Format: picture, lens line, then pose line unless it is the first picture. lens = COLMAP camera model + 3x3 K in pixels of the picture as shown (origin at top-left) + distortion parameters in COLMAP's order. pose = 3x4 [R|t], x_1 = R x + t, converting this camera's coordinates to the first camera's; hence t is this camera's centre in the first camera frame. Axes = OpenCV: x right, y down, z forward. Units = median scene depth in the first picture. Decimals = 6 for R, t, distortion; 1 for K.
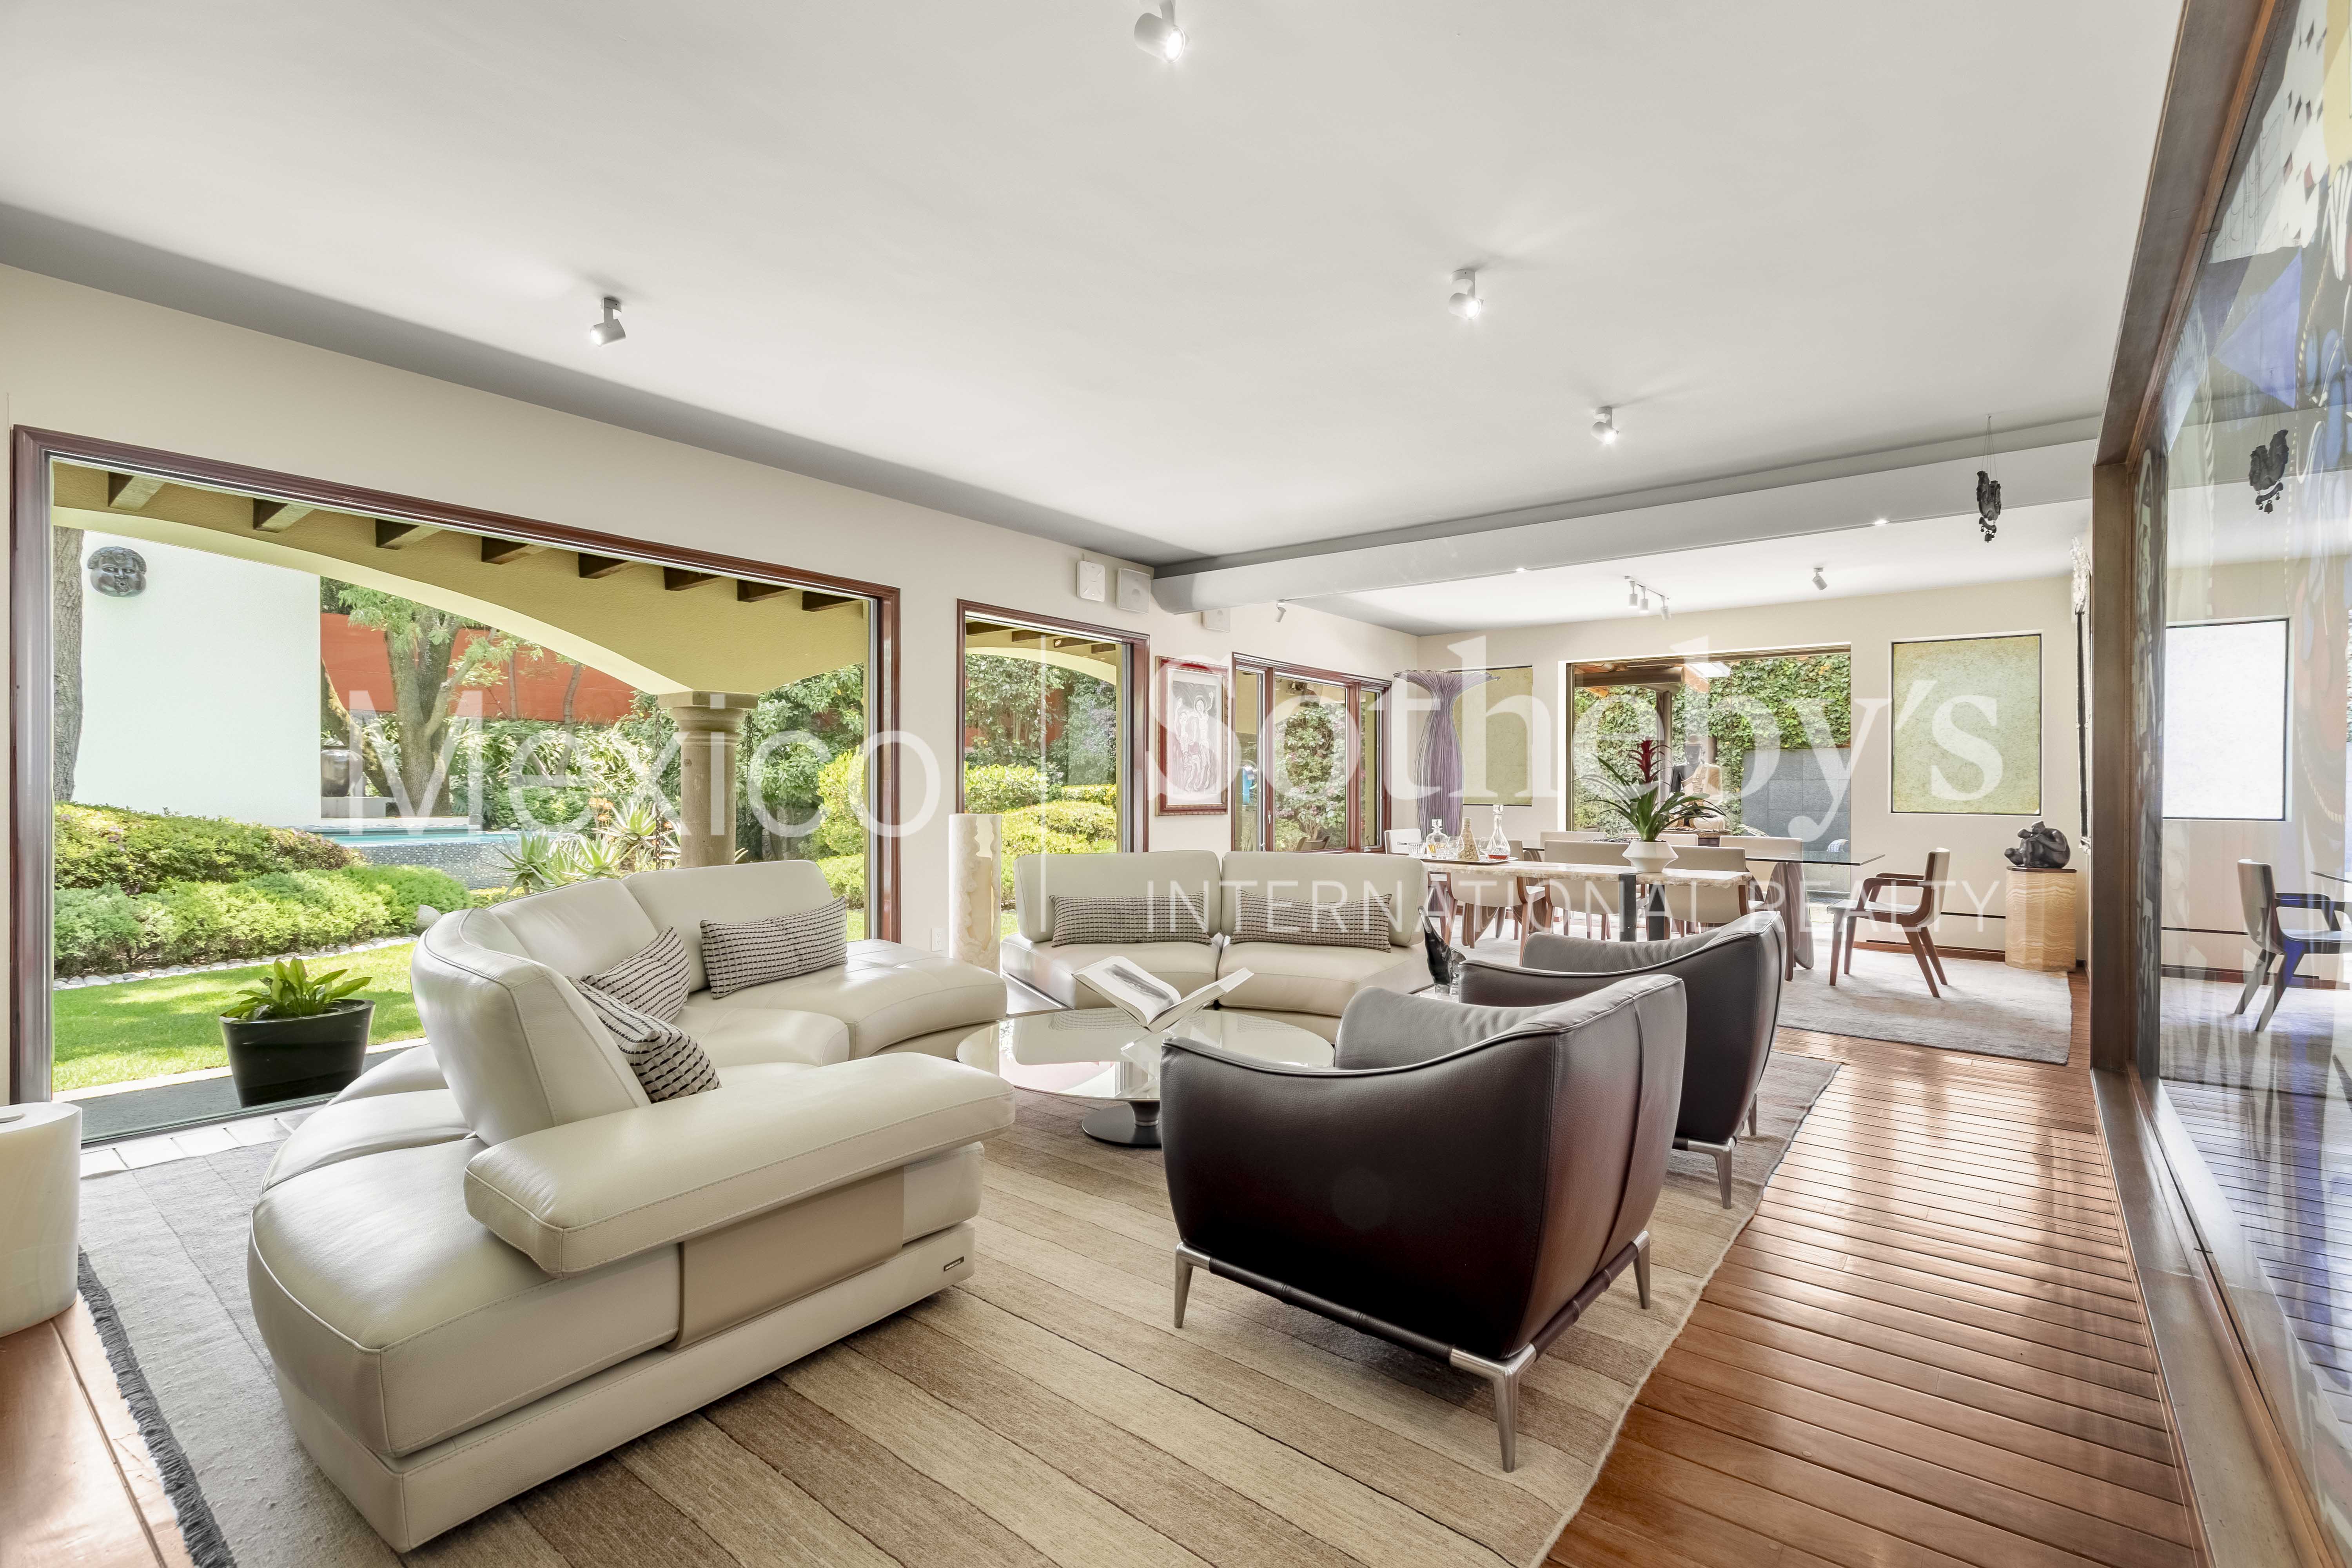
lens RADIAL K [[1080.3, 0, 1160.4], [0, 1080.3, 781.0], [0, 0, 1]] dist [0.000684, 0.000019]
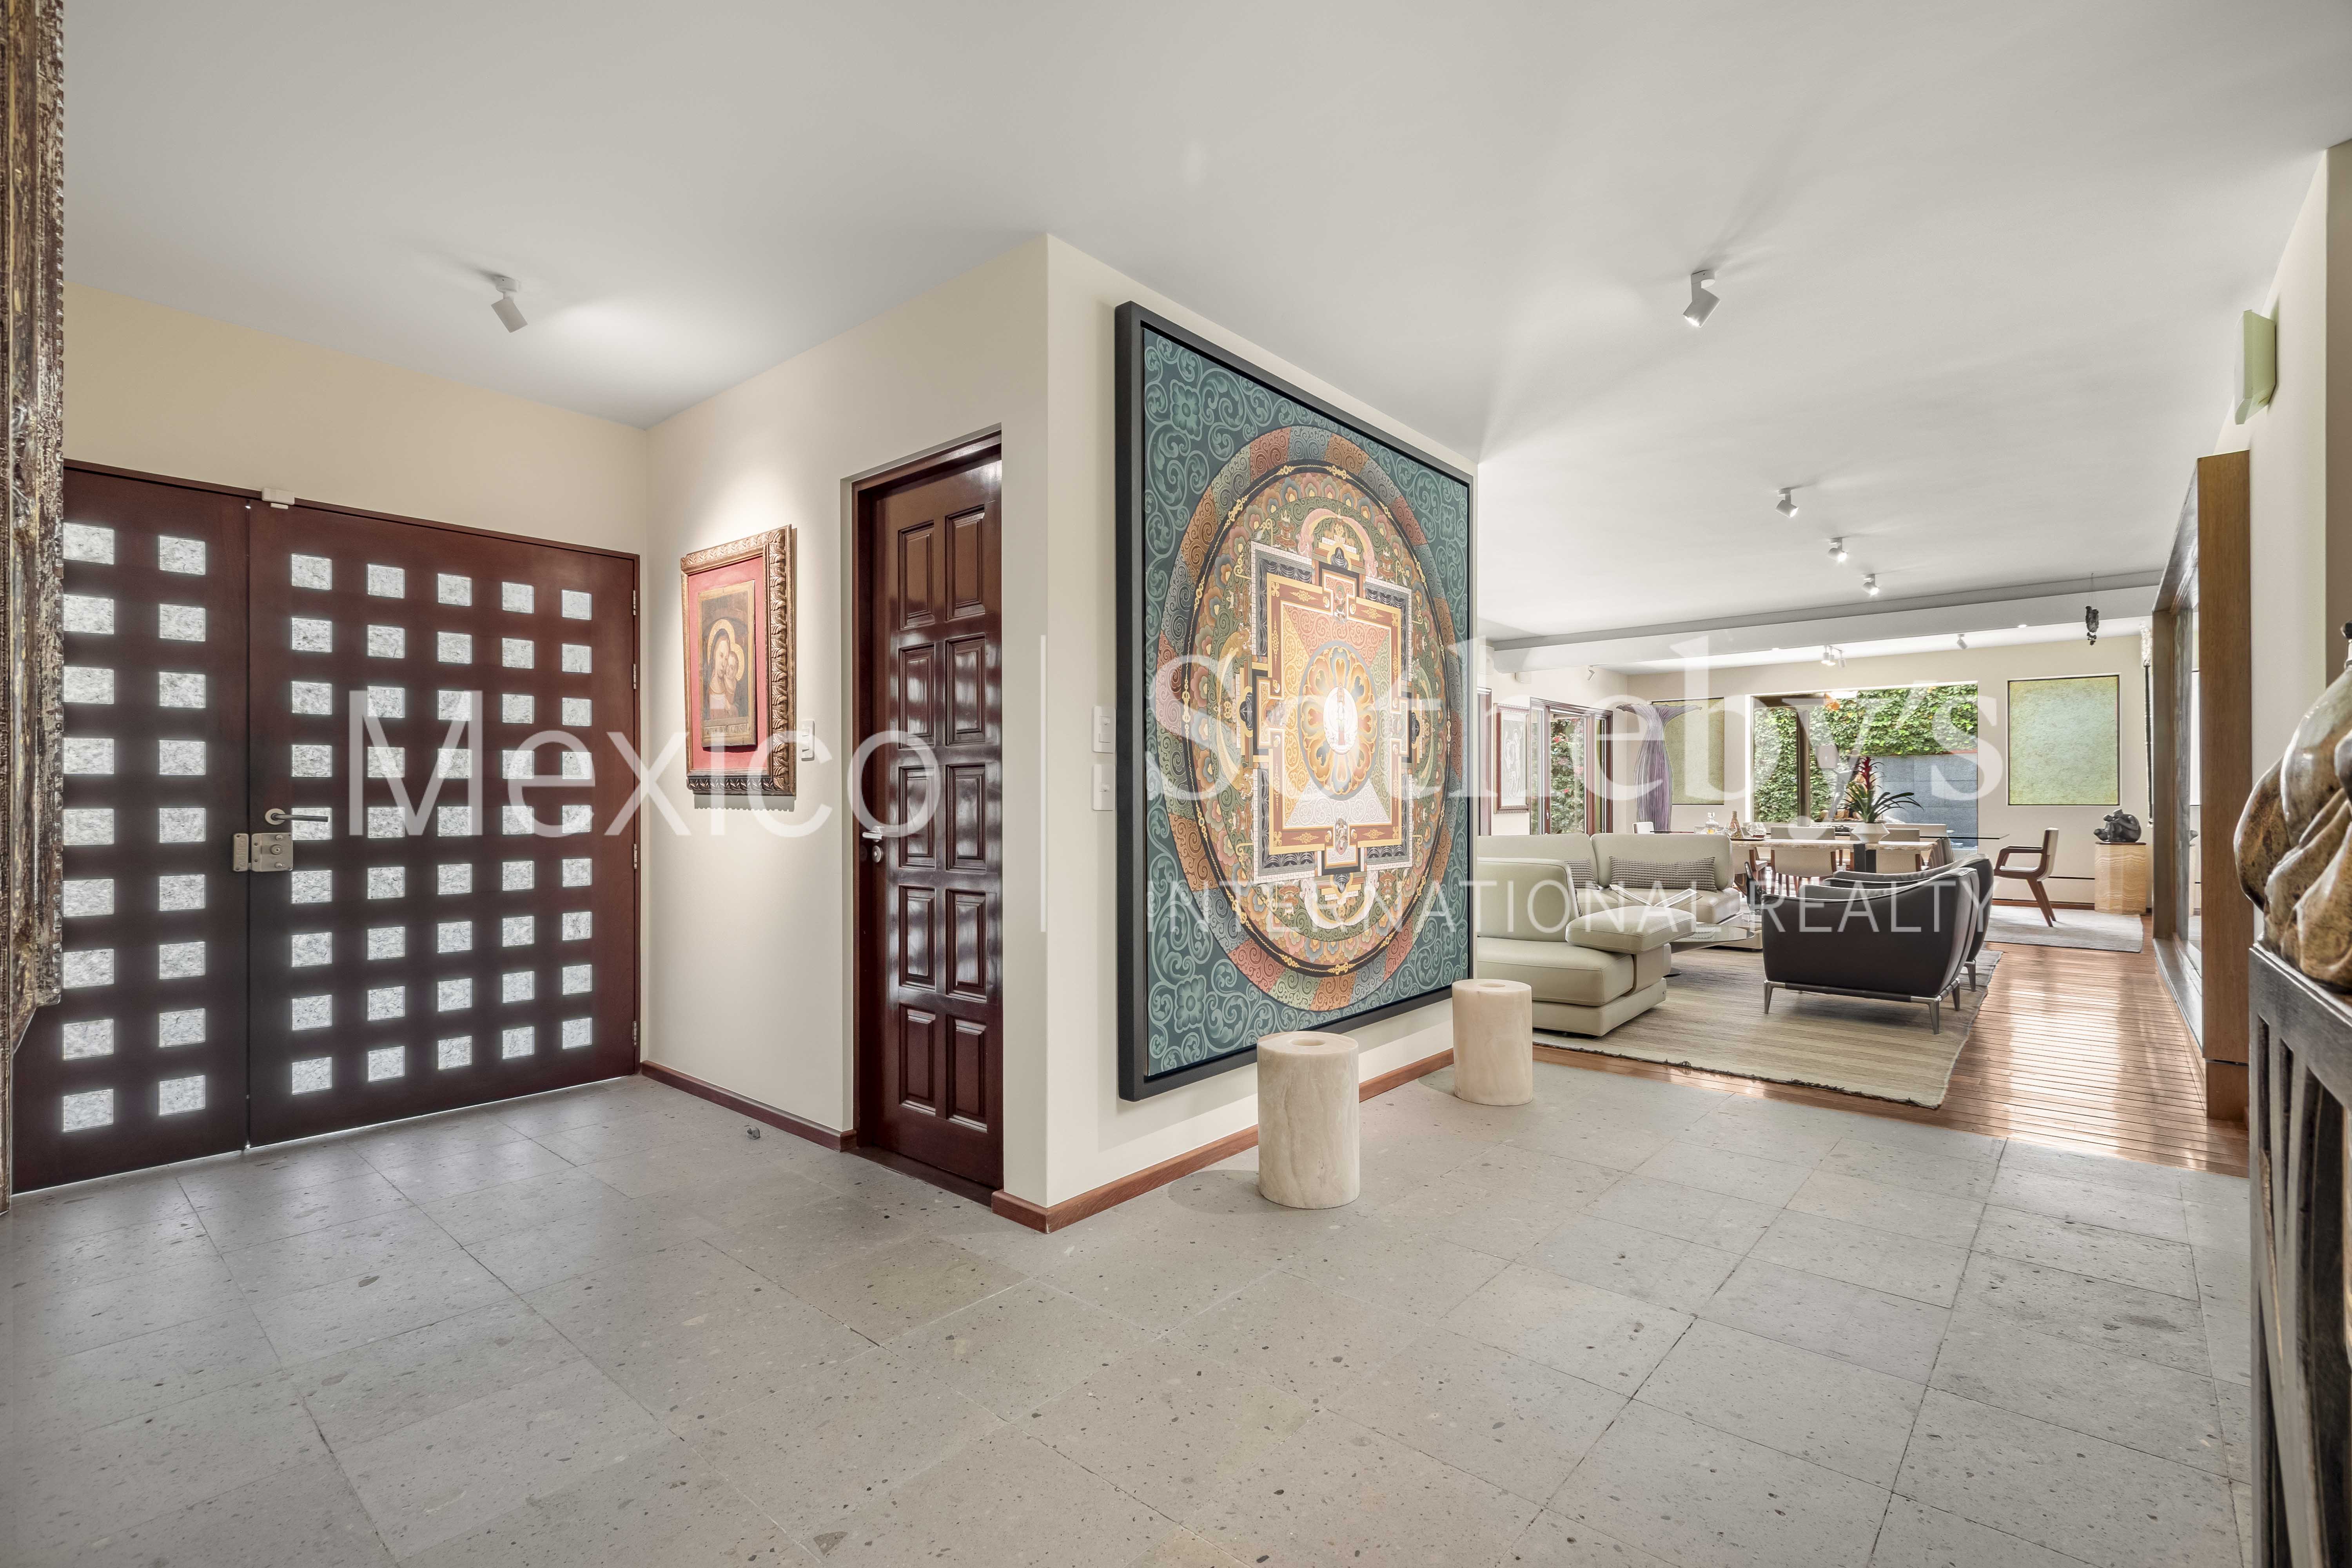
lens RADIAL K [[1080.3, 0, 1189.4], [0, 1080.3, 793.4], [0, 0, 1]] dist [0.000684, 0.000019]
pose [[0.999710, -0.012950, -0.020326, -0.393799], [0.013045, 0.999905, 0.004553, -0.006795], [0.020265, -0.004817, 0.999783, -0.462778]]
